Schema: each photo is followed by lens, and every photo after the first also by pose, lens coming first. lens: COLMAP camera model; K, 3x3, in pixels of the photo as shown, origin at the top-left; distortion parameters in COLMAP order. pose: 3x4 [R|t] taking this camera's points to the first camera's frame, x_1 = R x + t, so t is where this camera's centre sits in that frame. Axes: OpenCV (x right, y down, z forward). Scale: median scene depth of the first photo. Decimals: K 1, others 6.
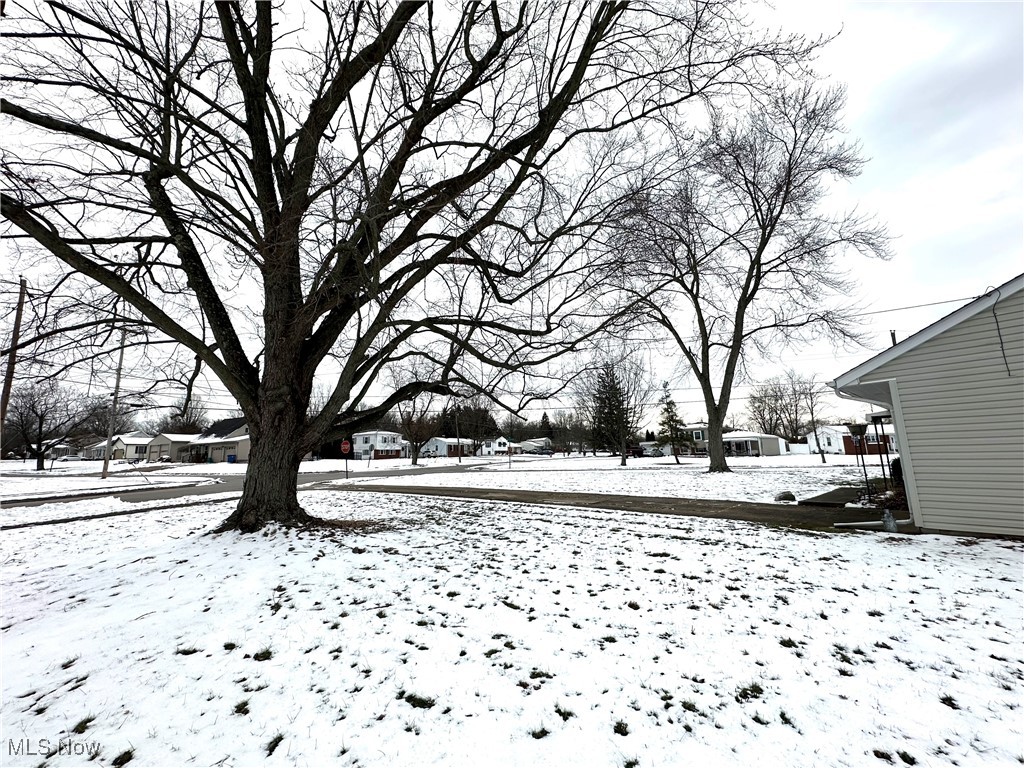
lens RADIAL K [[410.5, 0, 511.7], [0, 410.5, 387.0], [0, 0, 1]] dist [0.001516, 0.000303]
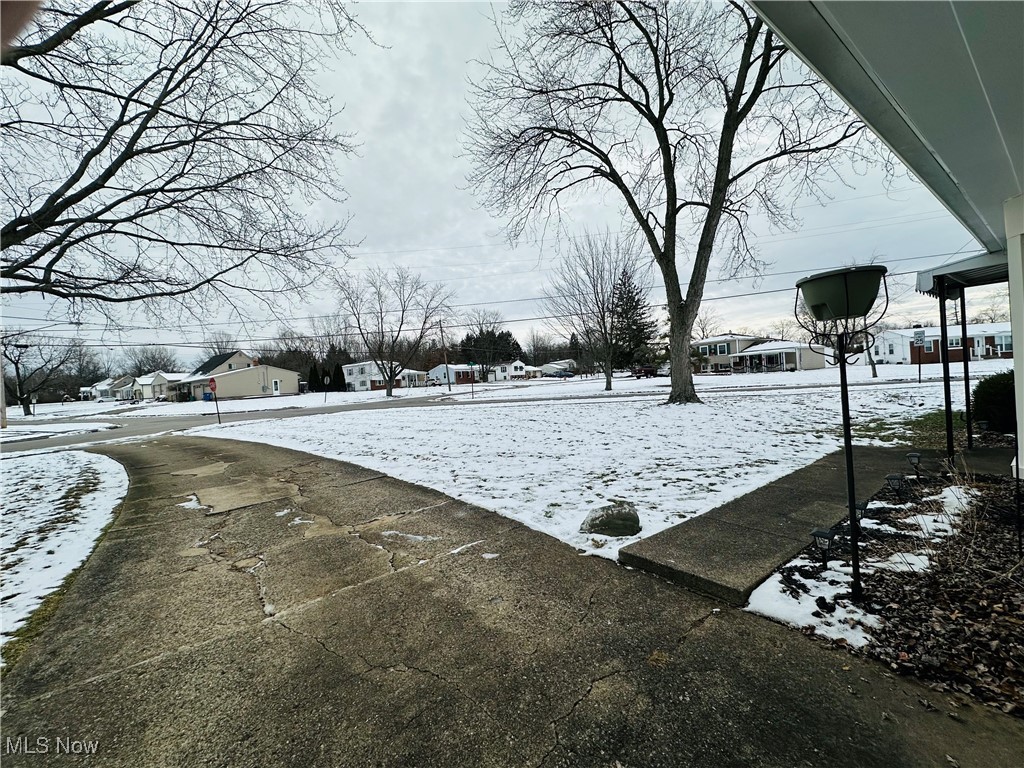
lens RADIAL K [[410.5, 0, 513.3], [0, 410.5, 382.1], [0, 0, 1]] dist [0.001516, 0.000303]
pose [[0.993897, -0.038907, -0.103219, 0.116563], [0.056148, 0.983880, 0.169788, 0.017990], [0.094949, -0.174548, 0.980060, 0.127703]]
